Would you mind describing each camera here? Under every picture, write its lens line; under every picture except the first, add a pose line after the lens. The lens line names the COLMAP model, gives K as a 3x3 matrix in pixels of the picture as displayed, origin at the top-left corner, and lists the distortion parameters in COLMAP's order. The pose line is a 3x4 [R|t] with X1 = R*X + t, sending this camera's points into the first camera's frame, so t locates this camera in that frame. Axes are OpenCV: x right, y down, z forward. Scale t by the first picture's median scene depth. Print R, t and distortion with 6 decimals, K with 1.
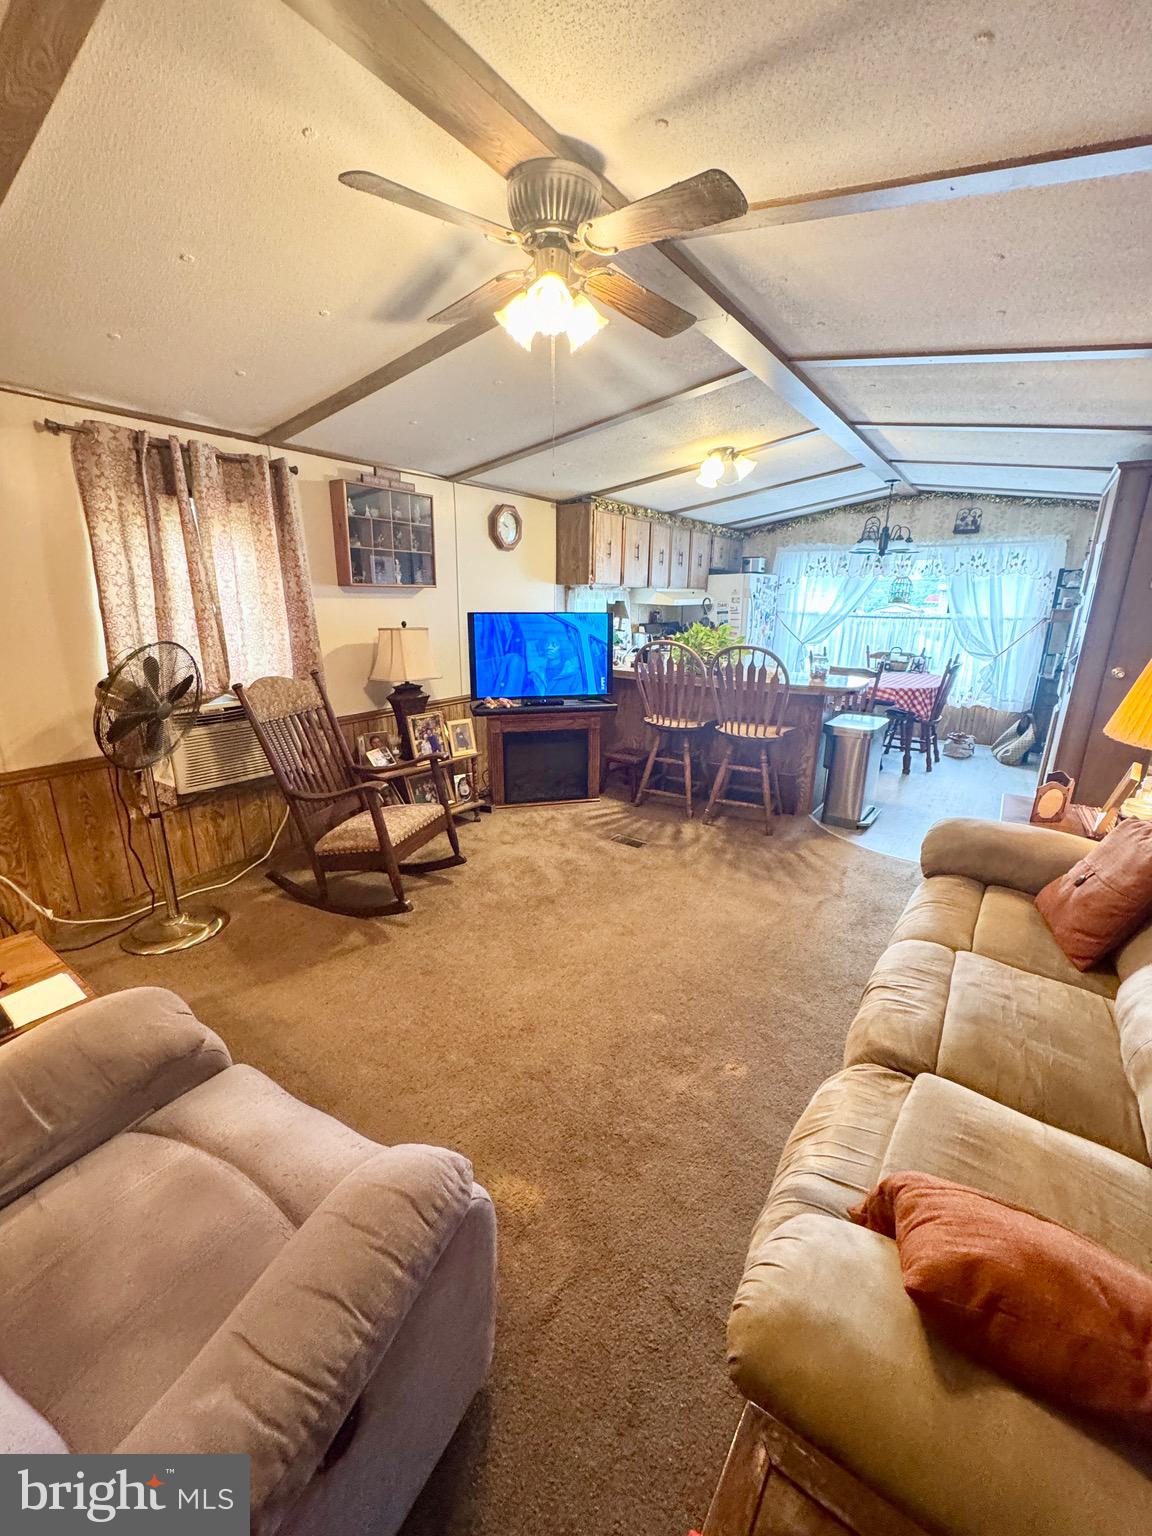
lens RADIAL K [[613.5, 0, 576.0], [0, 613.5, 768.0], [0, 0, 1]] dist [0.000333, 0.000095]
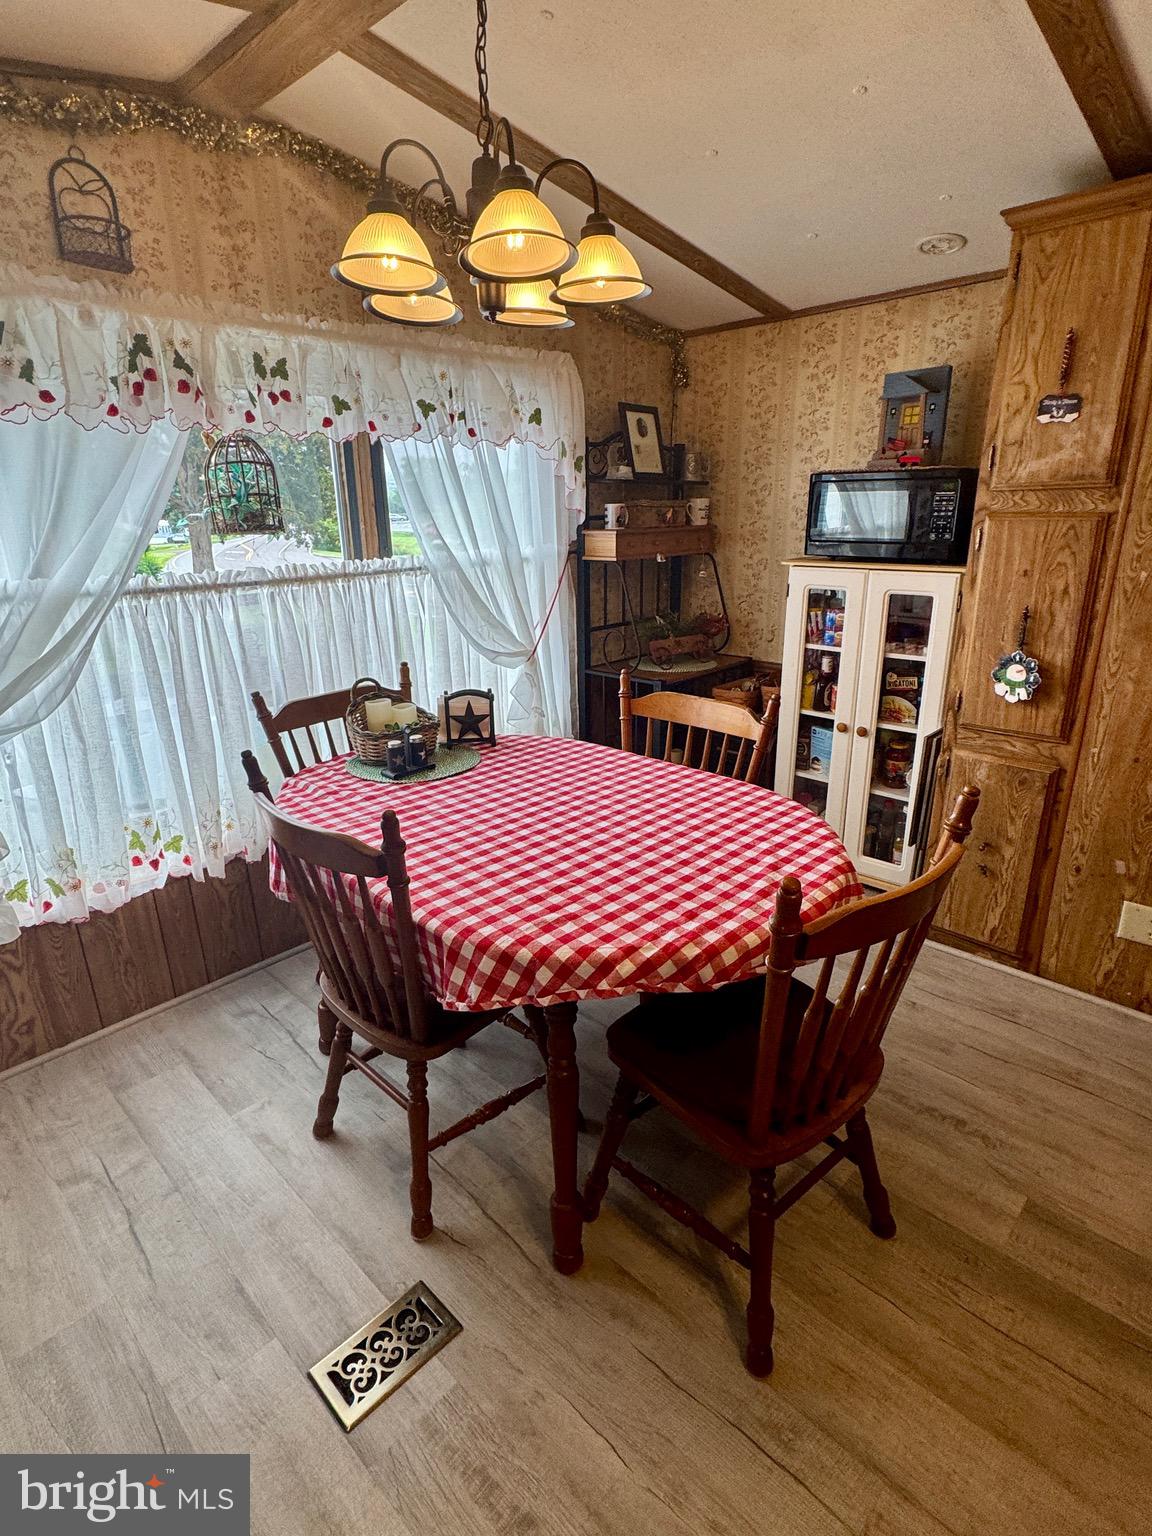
lens RADIAL K [[779.6, 0, 576.0], [0, 779.6, 768.0], [0, 0, 1]] dist [-0.001185, -0.000037]
pose [[0.144545, -0.320108, 0.936289, 0.182179], [0.287369, 0.919024, 0.269841, -0.246283], [-0.946850, 0.230056, 0.224829, 0.886036]]
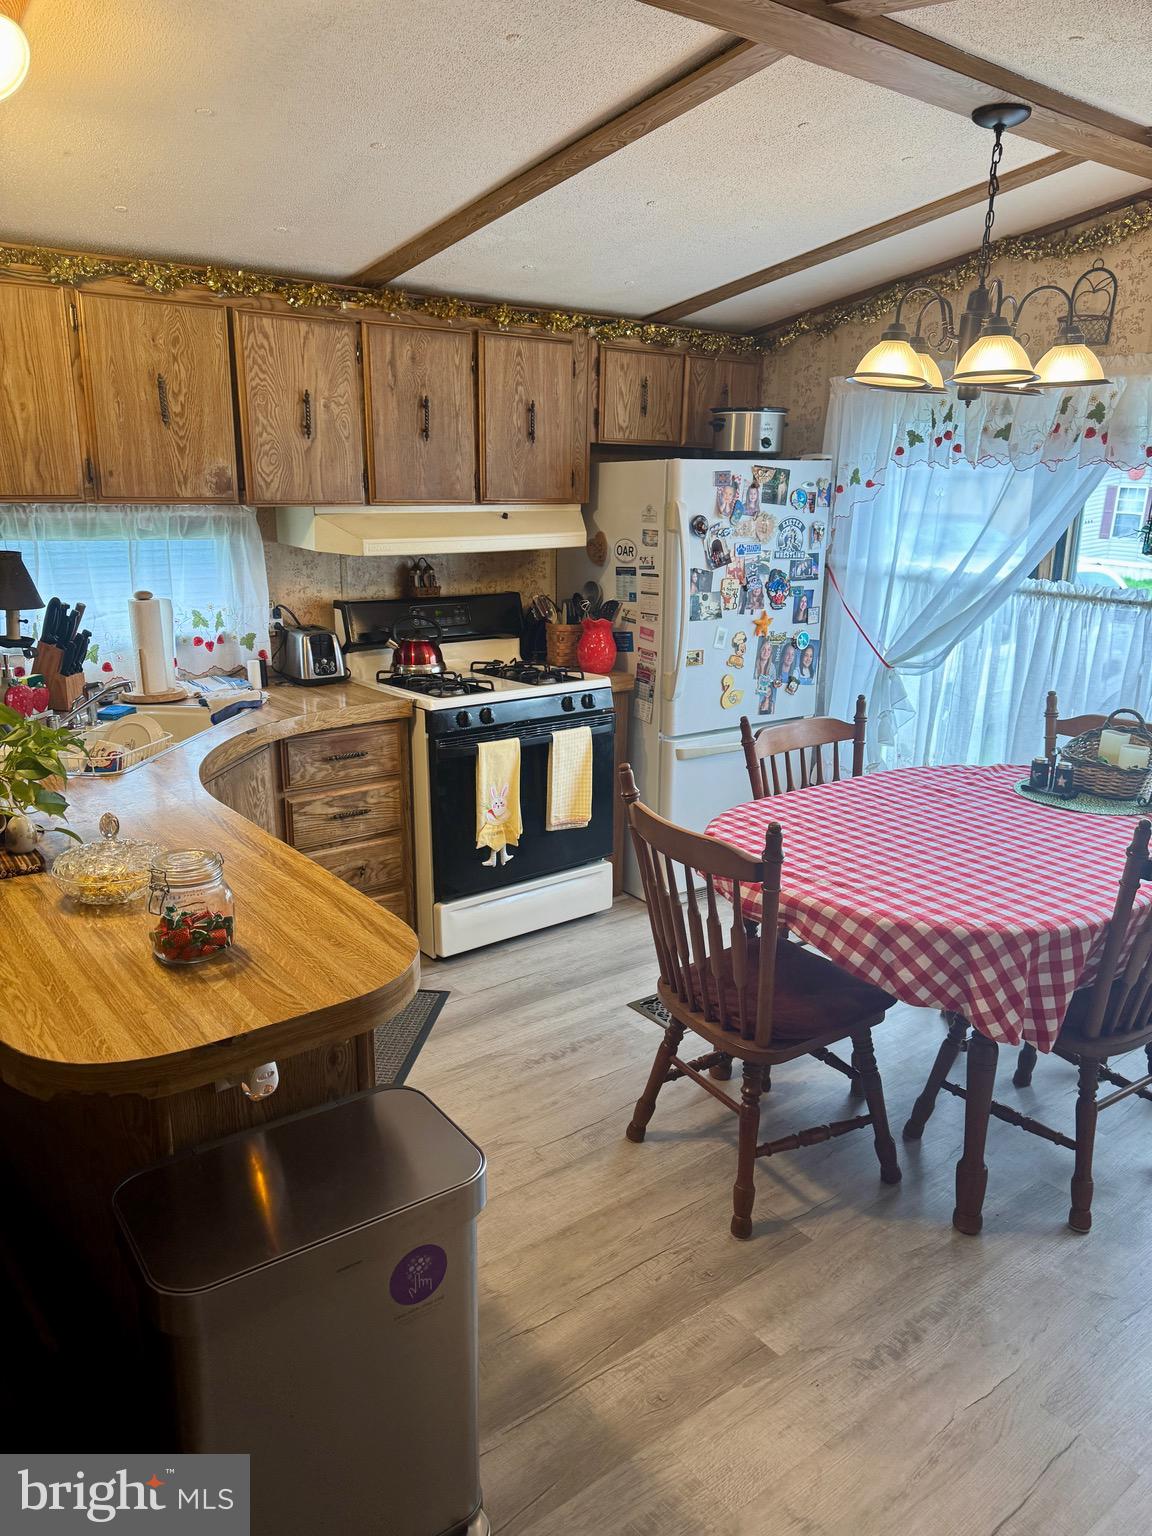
lens RADIAL K [[1079.5, 0, 576.4], [0, 1079.5, 783.7], [0, 0, 1]] dist [0.040703, -0.057428]
pose [[0.955724, 0.084401, -0.281901, 0.451373], [-0.084190, 0.996366, 0.012886, -0.157302], [0.281964, 0.011418, 0.959357, 0.461217]]
